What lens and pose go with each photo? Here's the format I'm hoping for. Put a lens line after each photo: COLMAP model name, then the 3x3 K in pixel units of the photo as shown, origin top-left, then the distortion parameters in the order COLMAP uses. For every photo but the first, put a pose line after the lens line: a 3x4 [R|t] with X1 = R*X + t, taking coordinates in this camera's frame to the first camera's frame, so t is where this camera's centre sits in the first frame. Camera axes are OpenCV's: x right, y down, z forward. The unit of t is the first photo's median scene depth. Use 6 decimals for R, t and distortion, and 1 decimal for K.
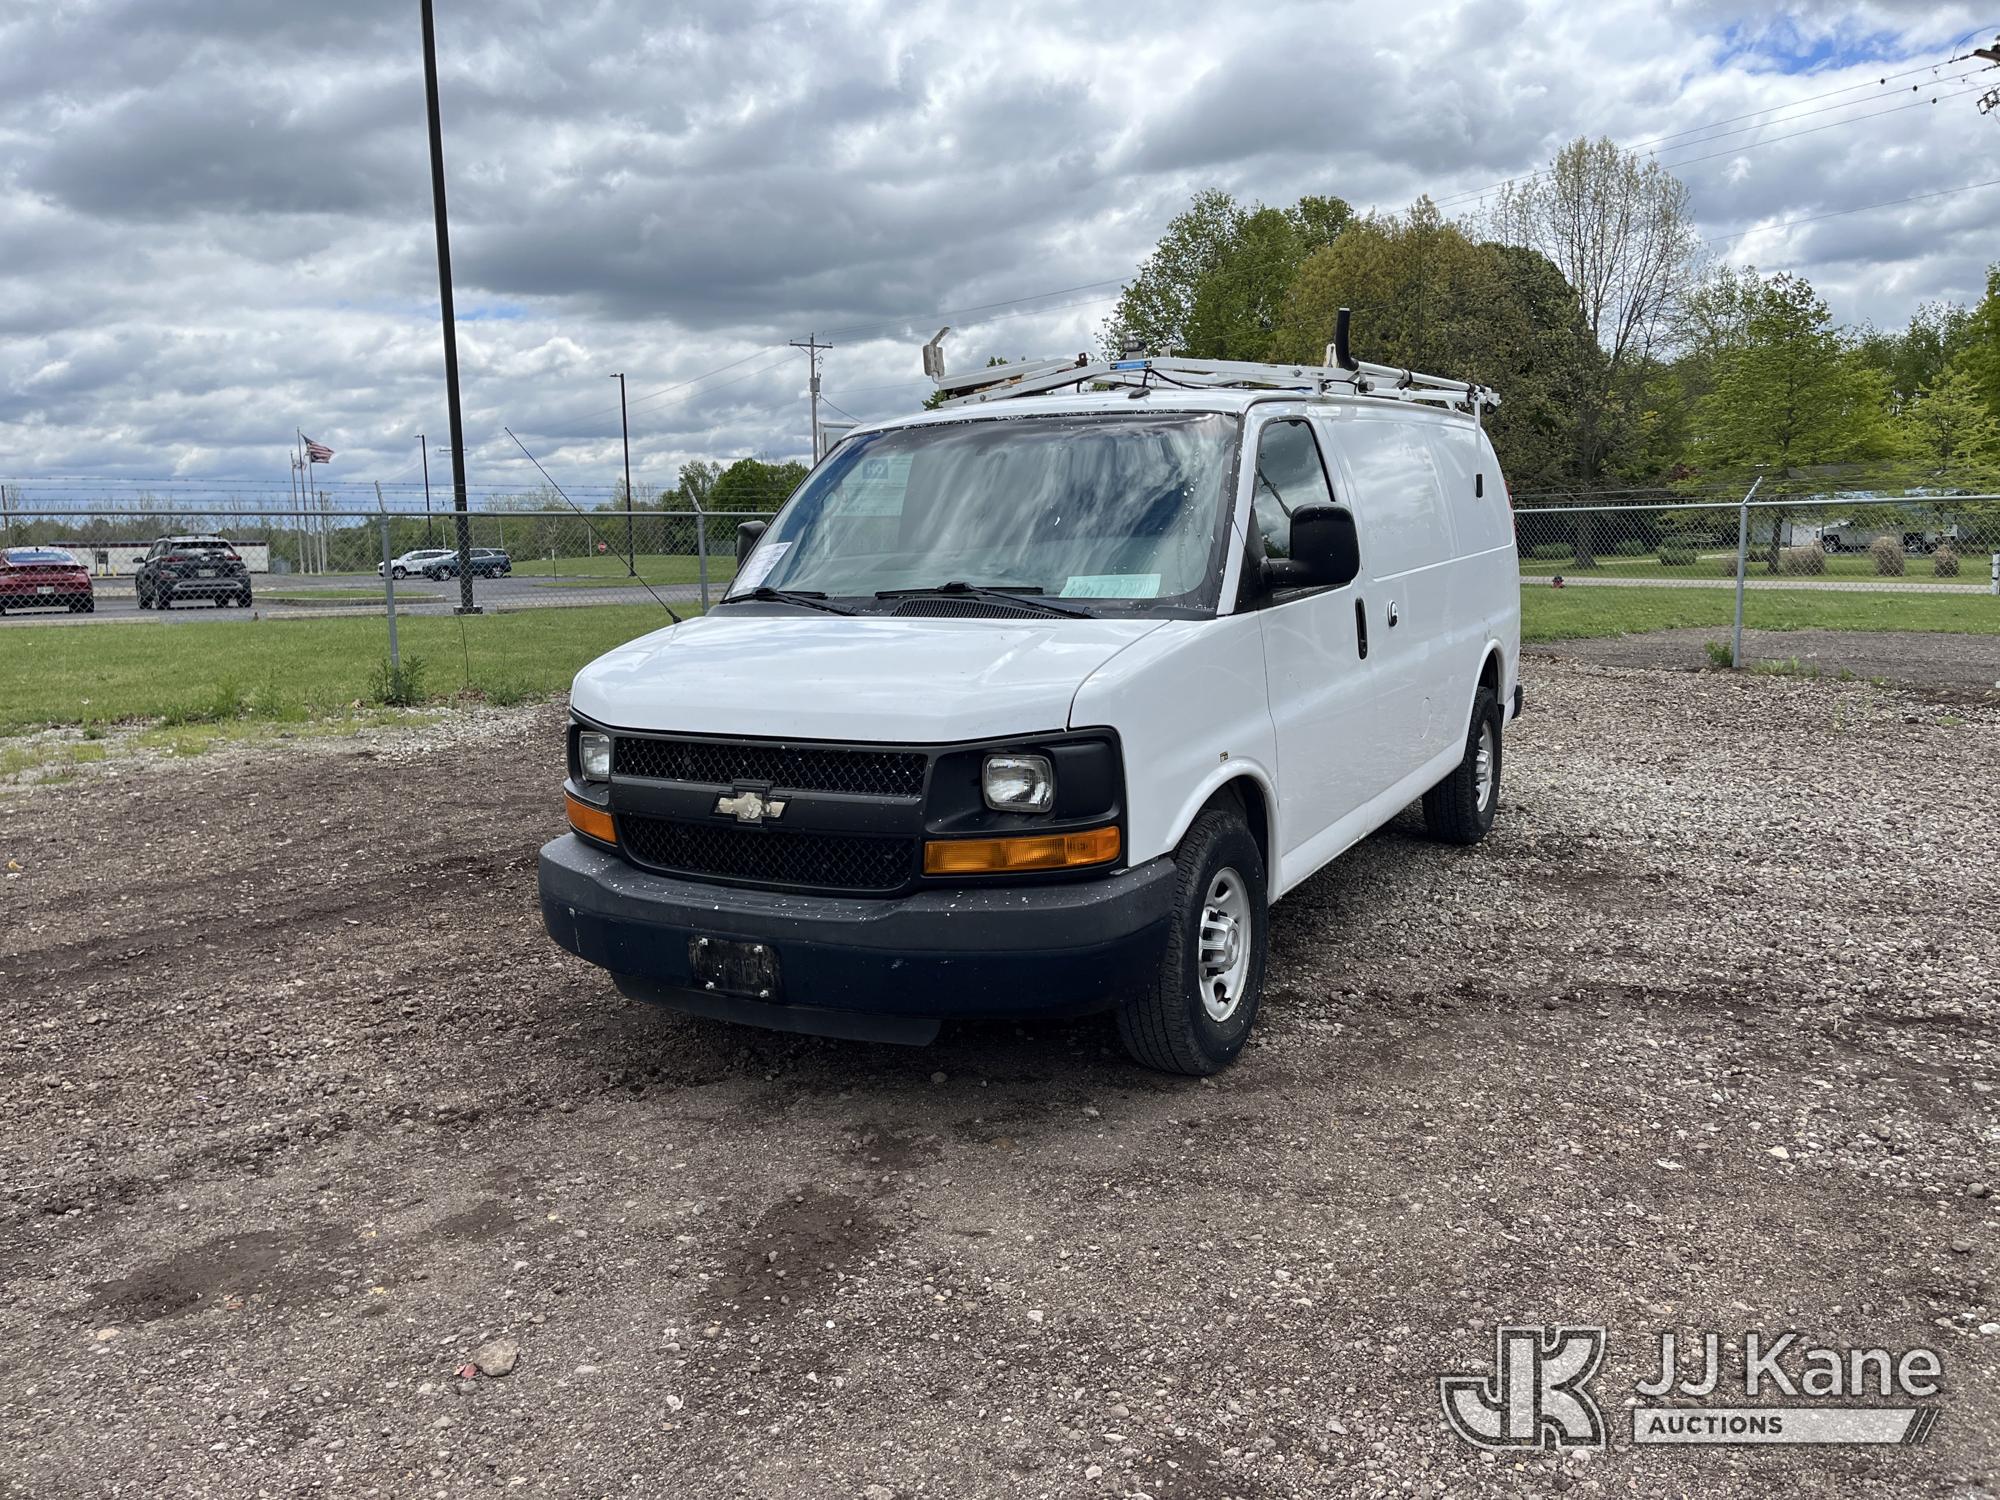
lens RADIAL K [[1844.8, 0, 985.7], [0, 1844.8, 712.4], [0, 0, 1]] dist [0.067720, 0.000000]
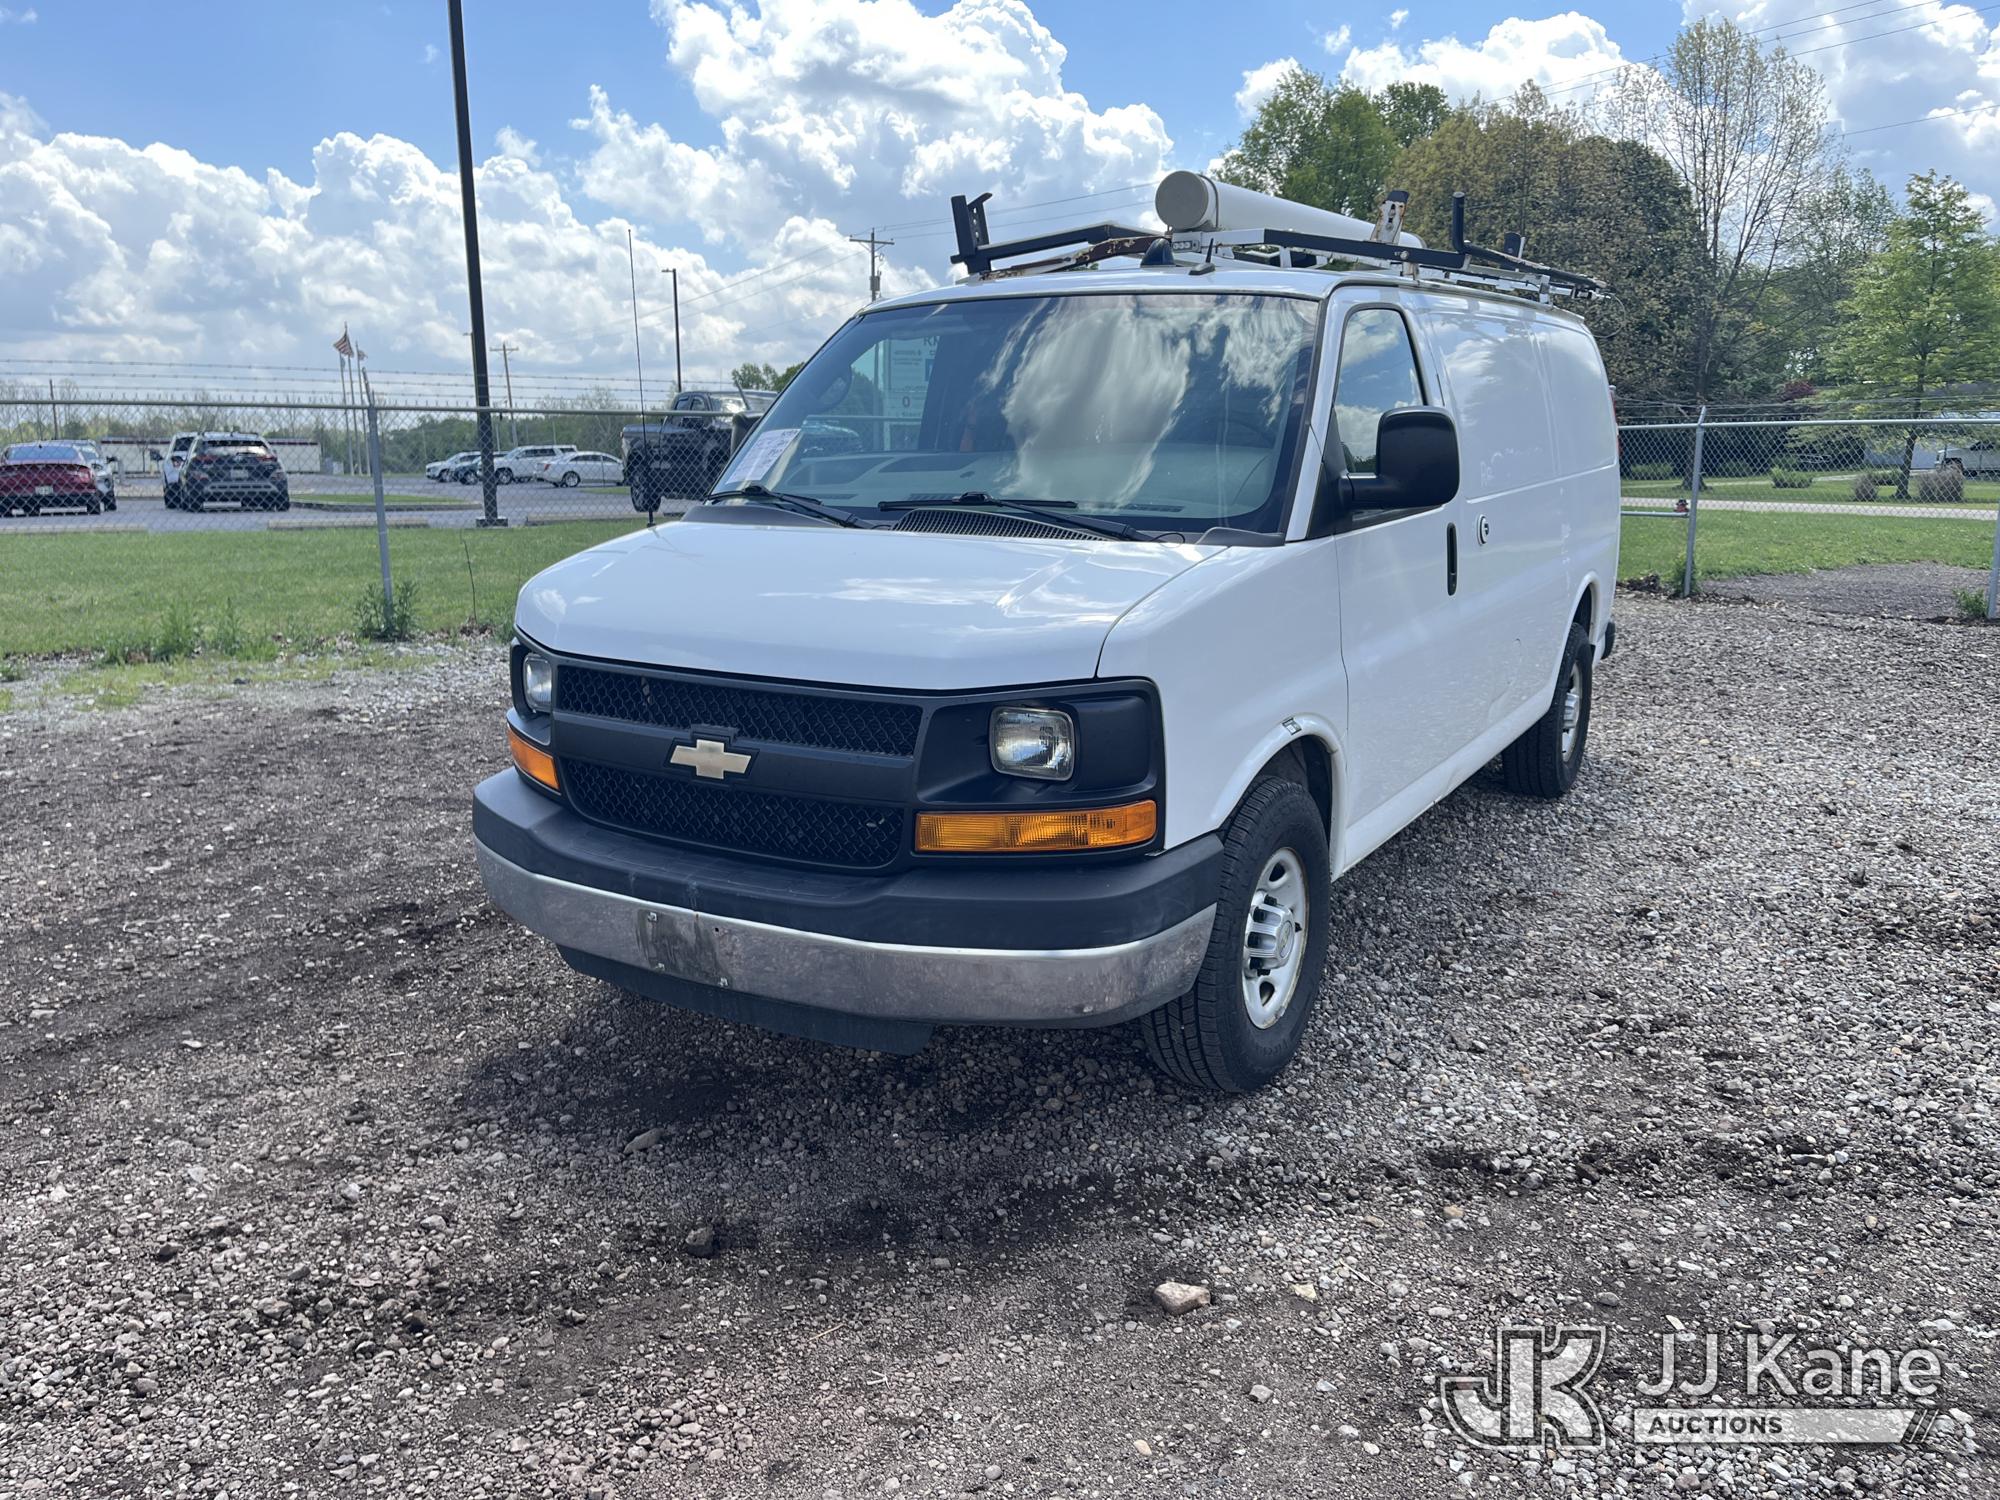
lens RADIAL K [[1693.5, 0, 930.0], [0, 1693.5, 762.9], [0, 0, 1]] dist [0.056213, 0.055020]
pose [[0.997323, 0.033294, -0.065108, 0.017336], [-0.027534, 0.995789, 0.087445, -0.013604], [0.067745, -0.085418, 0.994039, 0.202076]]
